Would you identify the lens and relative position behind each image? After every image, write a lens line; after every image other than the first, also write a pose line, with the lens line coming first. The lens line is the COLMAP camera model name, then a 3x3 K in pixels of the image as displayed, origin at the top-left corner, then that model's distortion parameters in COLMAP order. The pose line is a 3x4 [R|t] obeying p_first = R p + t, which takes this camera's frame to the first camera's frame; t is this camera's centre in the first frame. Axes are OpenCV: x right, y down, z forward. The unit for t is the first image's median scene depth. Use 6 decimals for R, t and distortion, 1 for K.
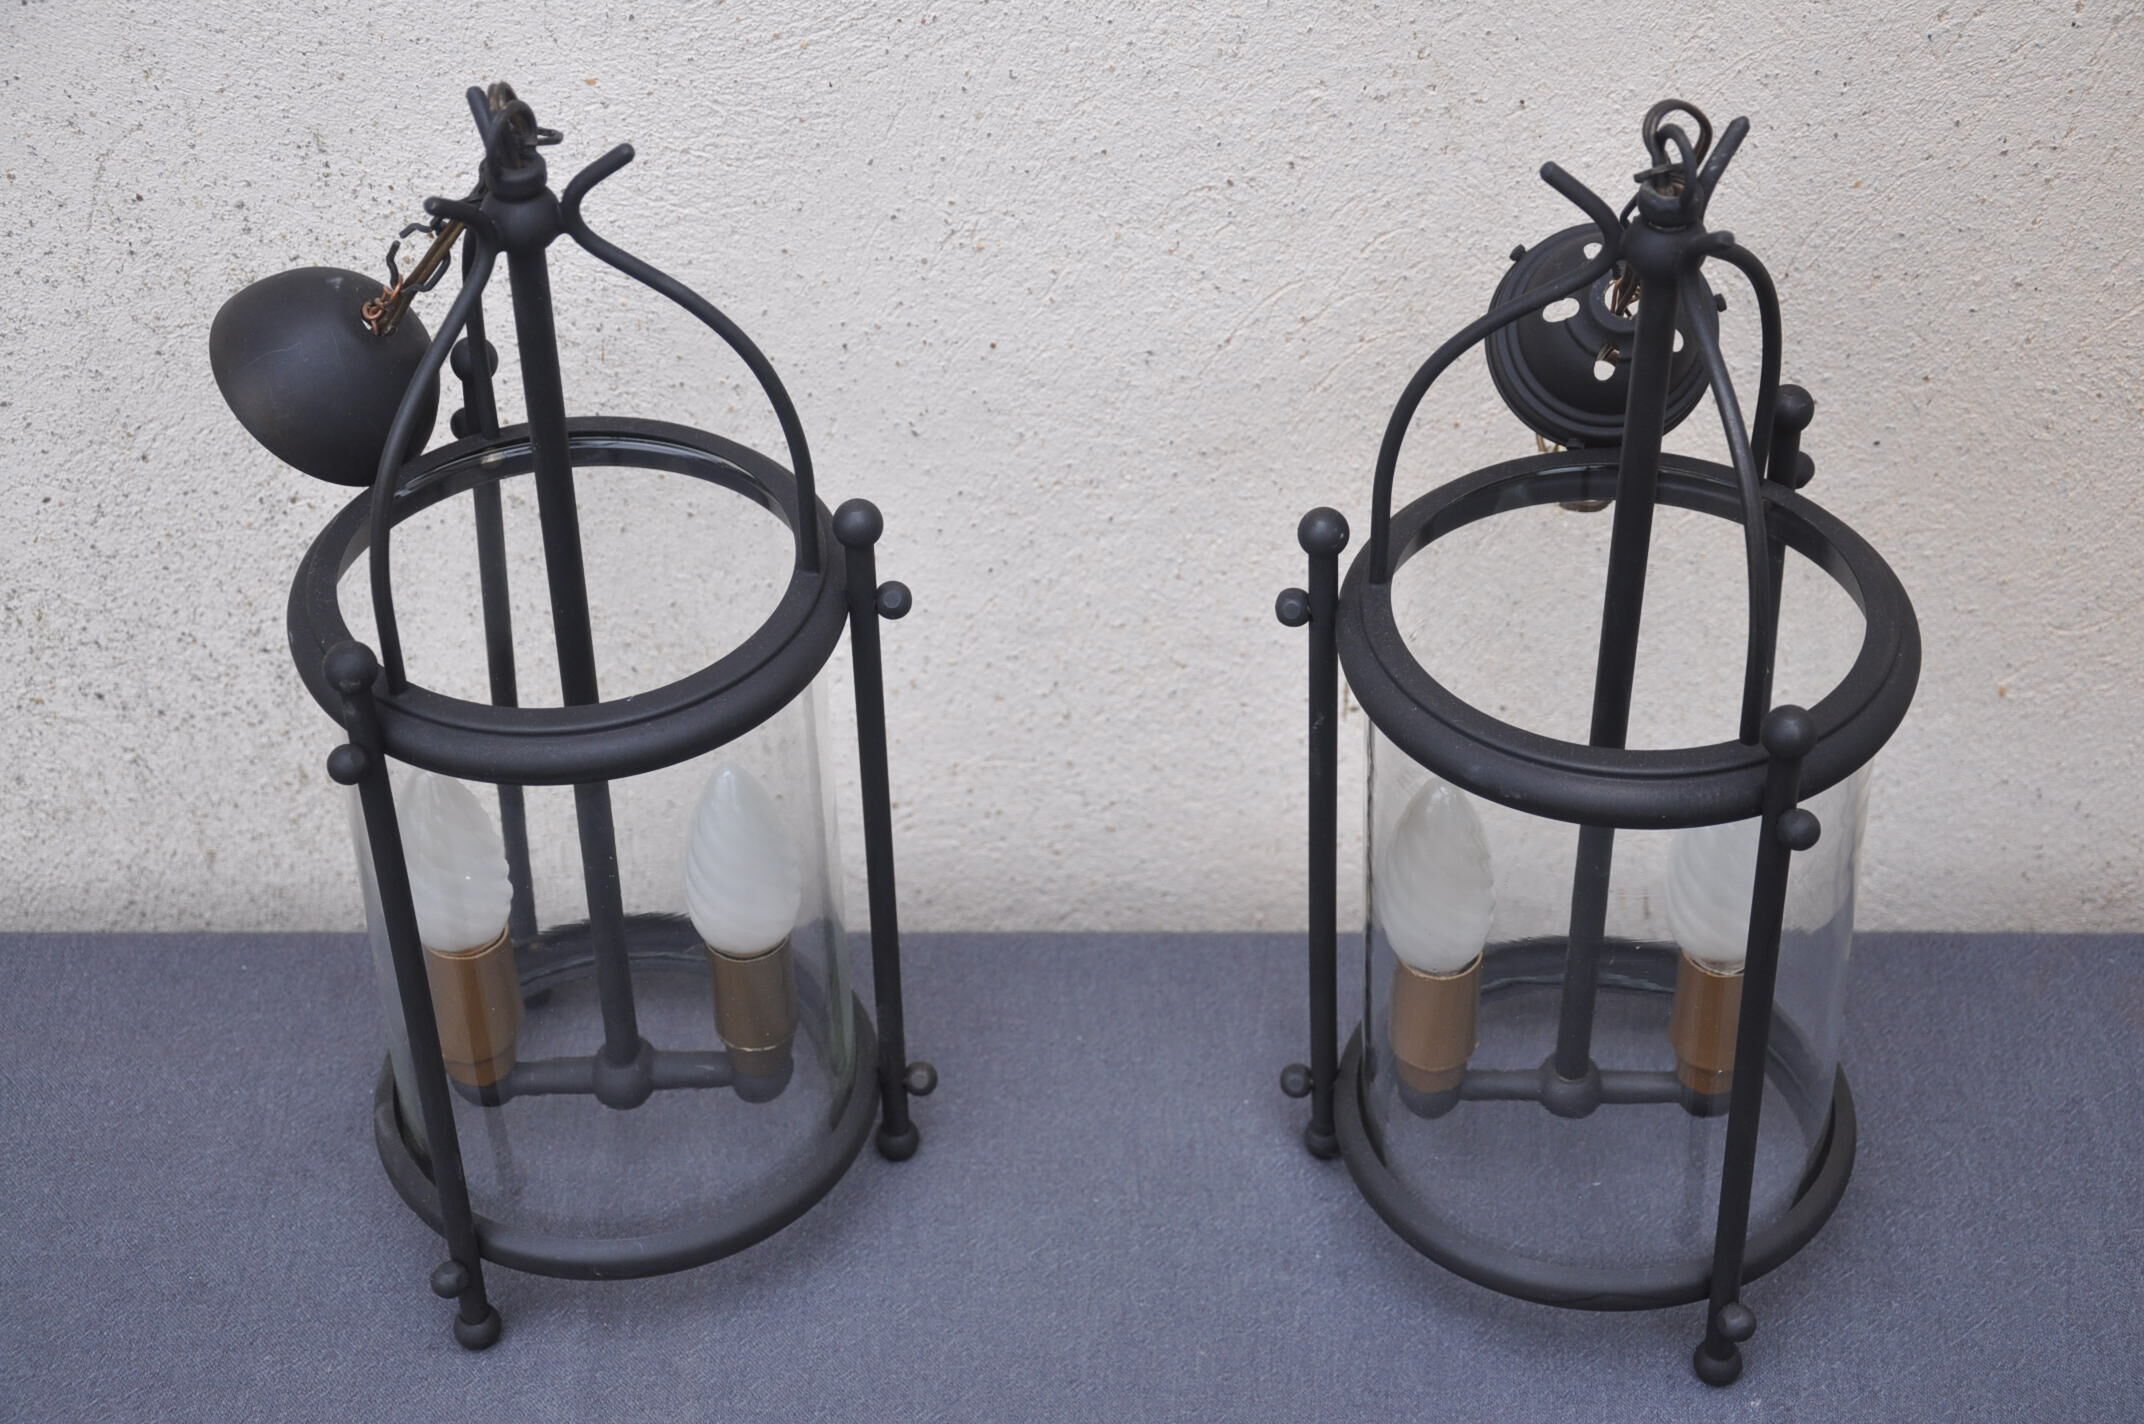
lens RADIAL K [[3739.7, 0, 1042.5], [0, 3739.7, 749.4], [0, 0, 1]] dist [0.248144, 0.000000]
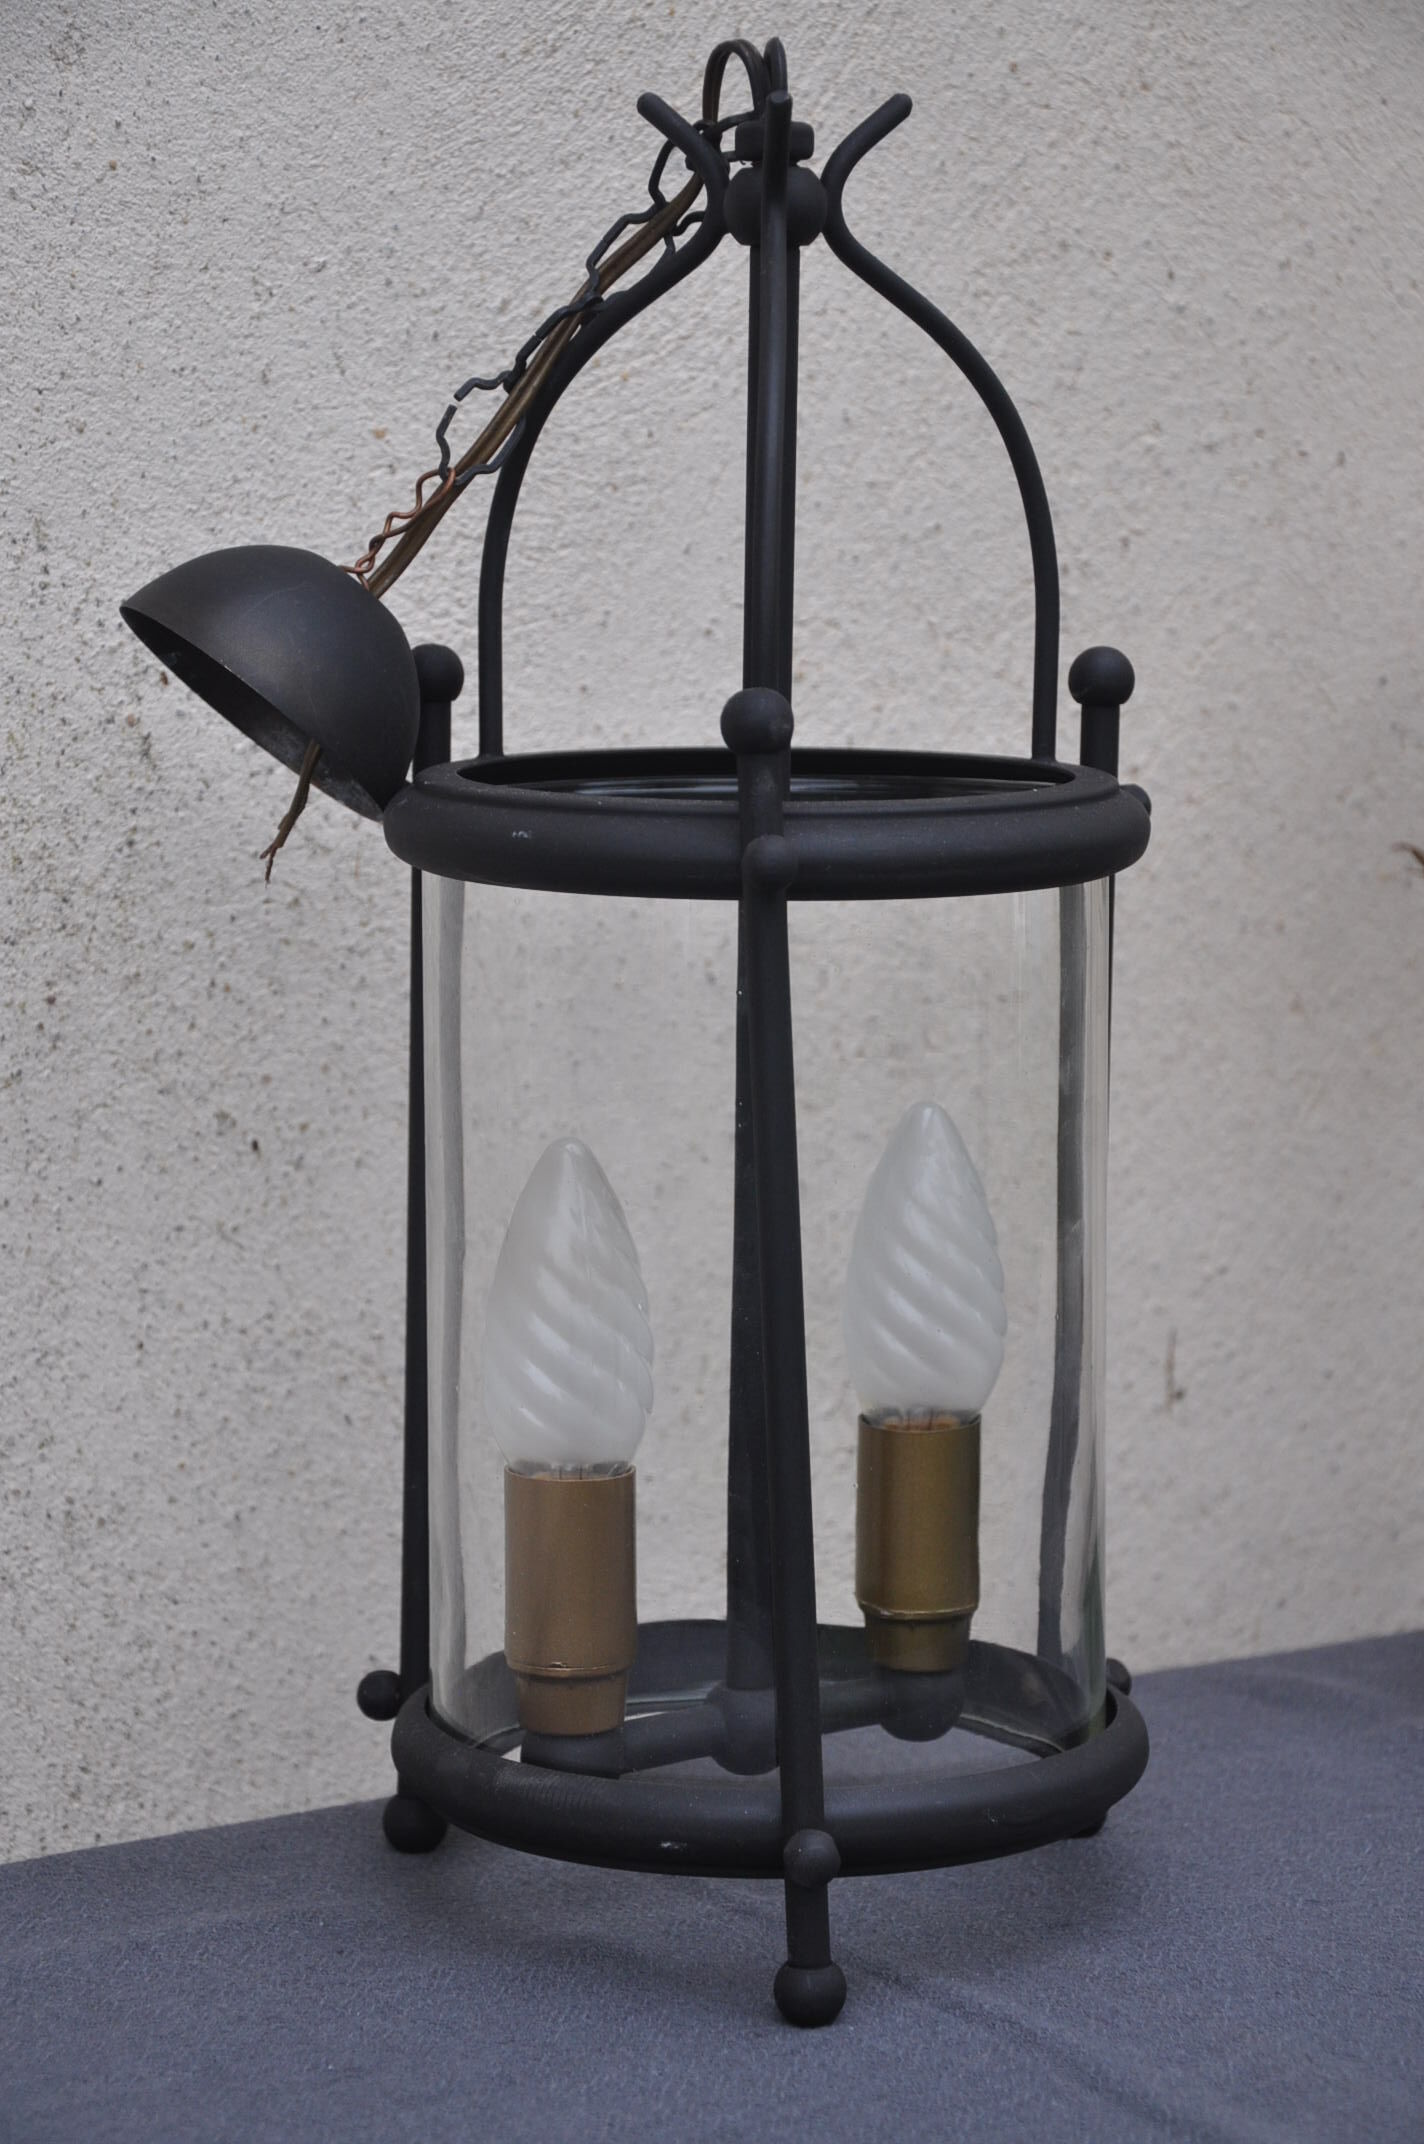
lens RADIAL K [[5622.6, 0, 704.6], [0, 5622.6, 1099.0], [0, 0, 1]] dist [0.565148, 0.000000]
pose [[0.817959, -0.049009, 0.573185, -0.700761], [0.349363, 0.833906, -0.427254, 0.427236], [-0.457044, 0.549726, 0.699223, 0.245586]]
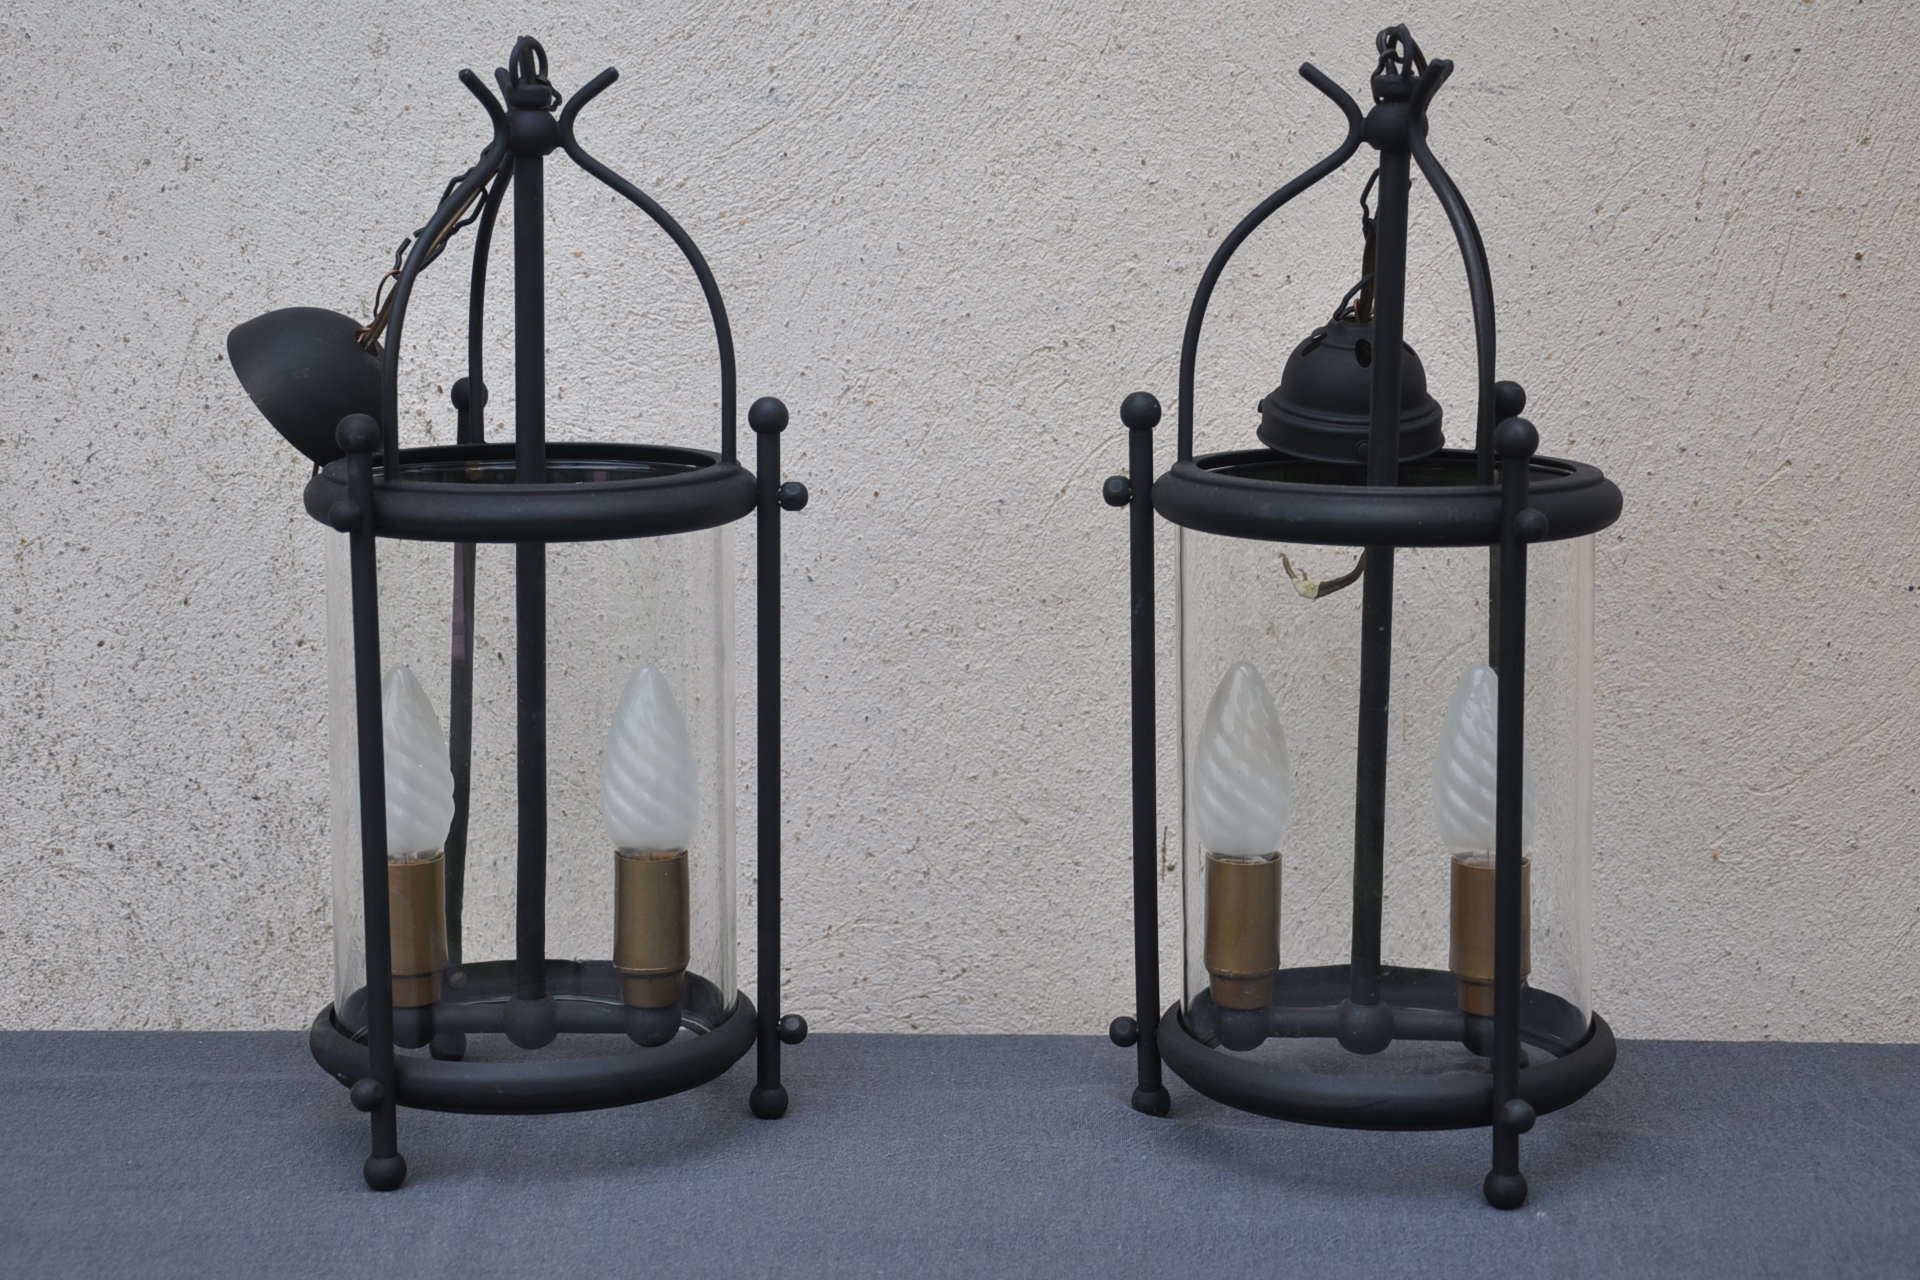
lens RADIAL K [[3272.7, 0, 904.9], [0, 3272.7, 617.6], [0, 0, 1]] dist [0.140437, 0.000000]
pose [[0.999618, 0.027058, -0.005616, 0.003685], [-0.026030, 0.853633, -0.520224, 0.505484], [-0.009282, 0.520171, 0.854011, 0.089585]]
